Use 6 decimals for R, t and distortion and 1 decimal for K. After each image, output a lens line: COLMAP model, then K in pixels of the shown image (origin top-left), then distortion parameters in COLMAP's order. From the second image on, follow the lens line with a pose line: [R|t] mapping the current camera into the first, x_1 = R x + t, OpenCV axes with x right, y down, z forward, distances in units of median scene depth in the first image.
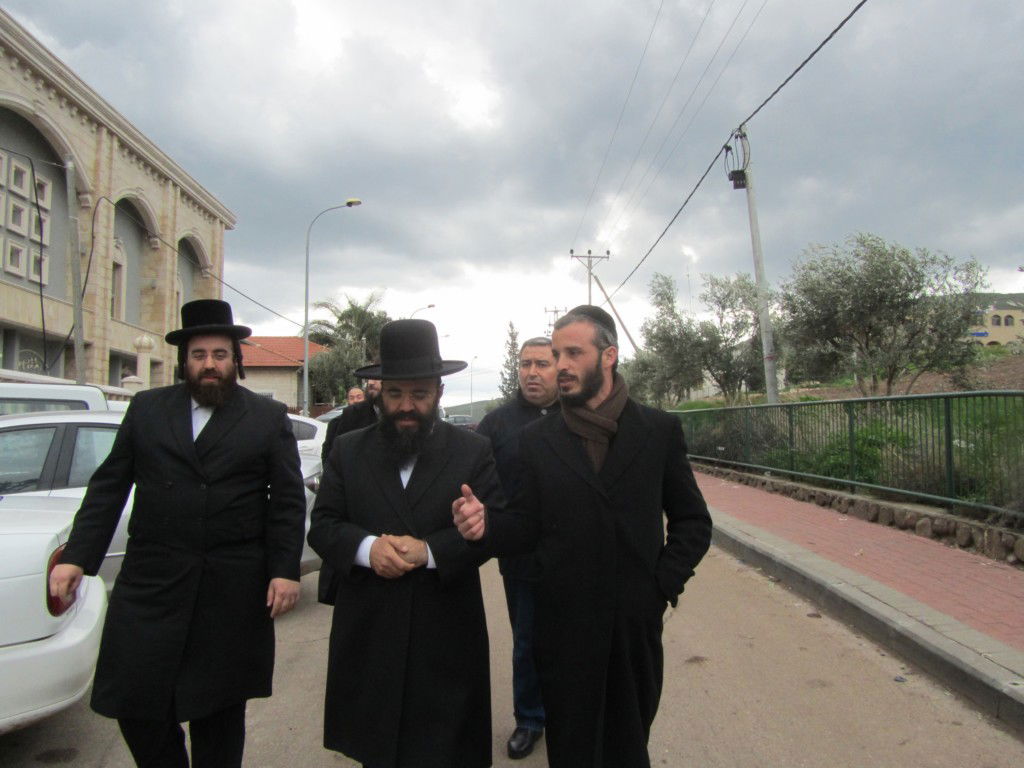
lens RADIAL K [[863.6, 0, 509.5], [0, 863.6, 386.0], [0, 0, 1]] dist [0.004751, 0.010730]
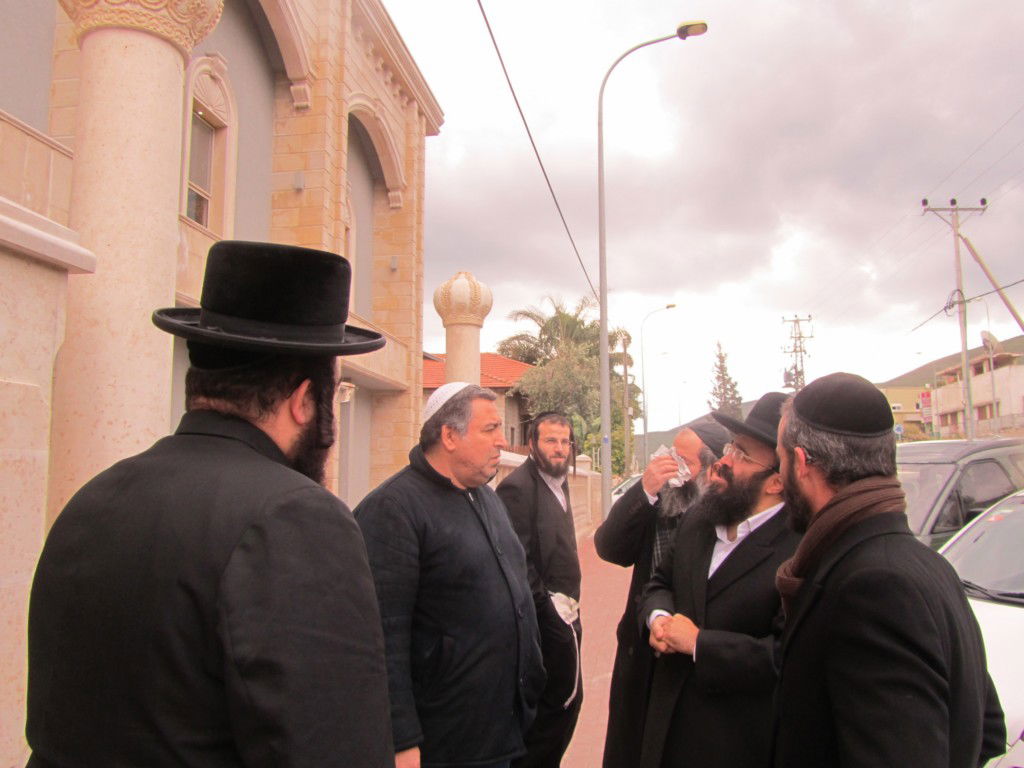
lens RADIAL K [[863.6, 0, 510.8], [0, 863.6, 391.3], [0, 0, 1]] dist [0.004751, 0.010730]
pose [[0.983065, -0.002906, -0.183233, -0.080929], [-0.003104, 0.999467, -0.032509, 0.005139], [0.183230, 0.032527, 0.982532, 0.216042]]
